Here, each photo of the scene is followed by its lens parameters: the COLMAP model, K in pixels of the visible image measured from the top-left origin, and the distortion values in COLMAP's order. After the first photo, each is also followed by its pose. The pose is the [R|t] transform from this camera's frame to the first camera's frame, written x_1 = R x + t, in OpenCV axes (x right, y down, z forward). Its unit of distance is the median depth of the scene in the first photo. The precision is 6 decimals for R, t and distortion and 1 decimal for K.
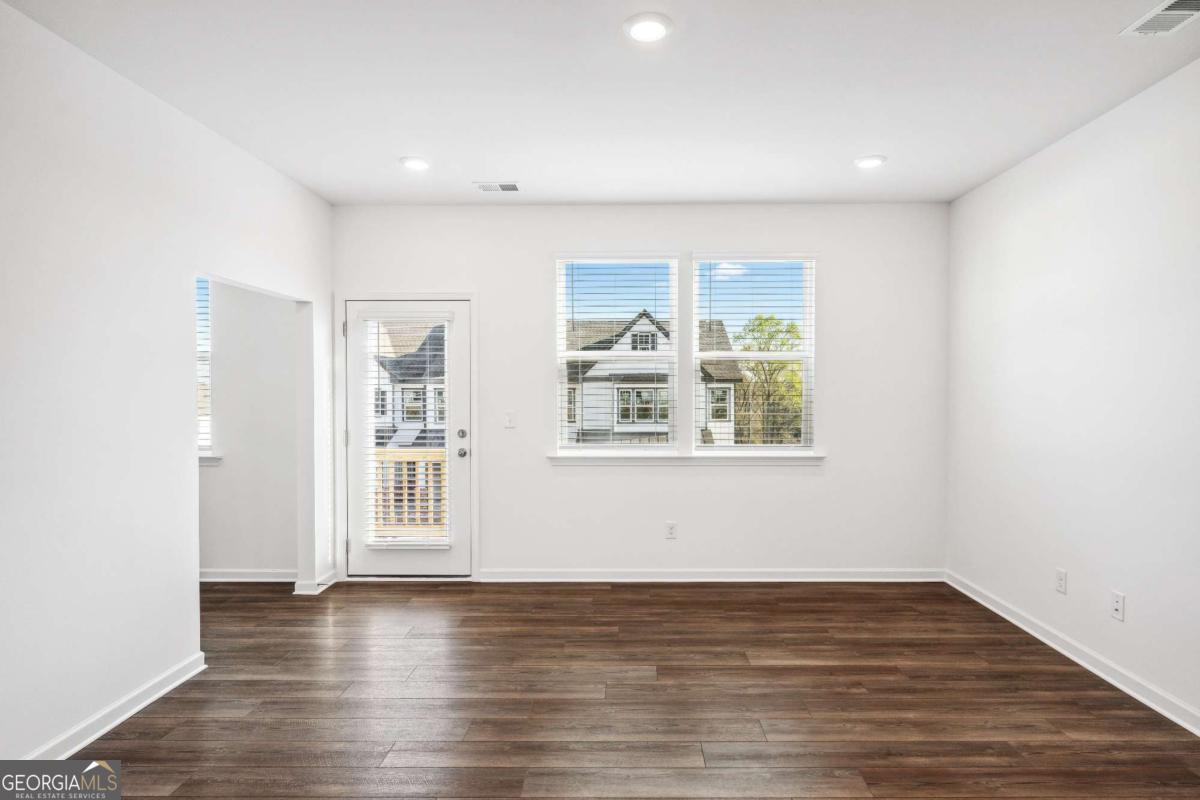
lens RADIAL K [[651.0, 0, 611.8], [0, 651.0, 397.4], [0, 0, 1]] dist [-0.002839, 0.000009]
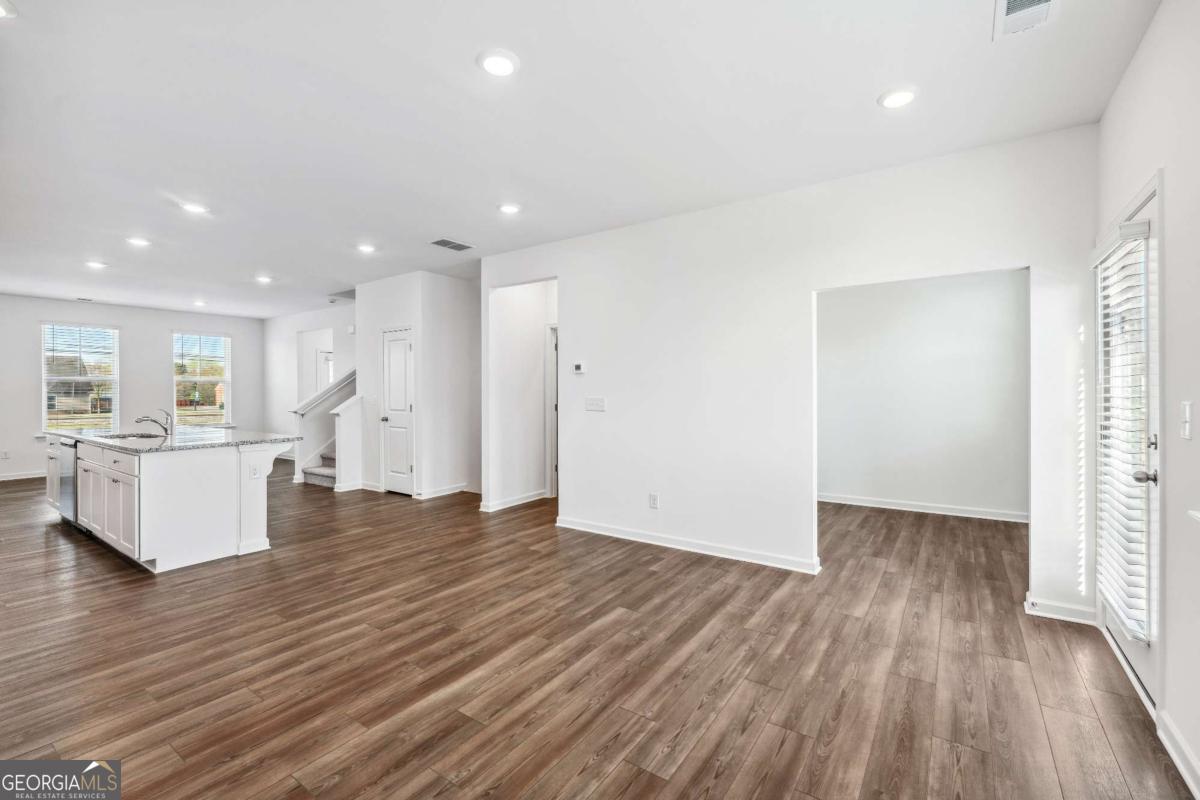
lens RADIAL K [[521.6, 0, 603.5], [0, 521.6, 394.8], [0, 0, 1]] dist [0.003672, -0.000216]
pose [[-0.561538, 0.012047, -0.827363, 0.322083], [0.000985, 0.999903, 0.013891, 0.011842], [0.827450, 0.006985, -0.561496, 0.750363]]
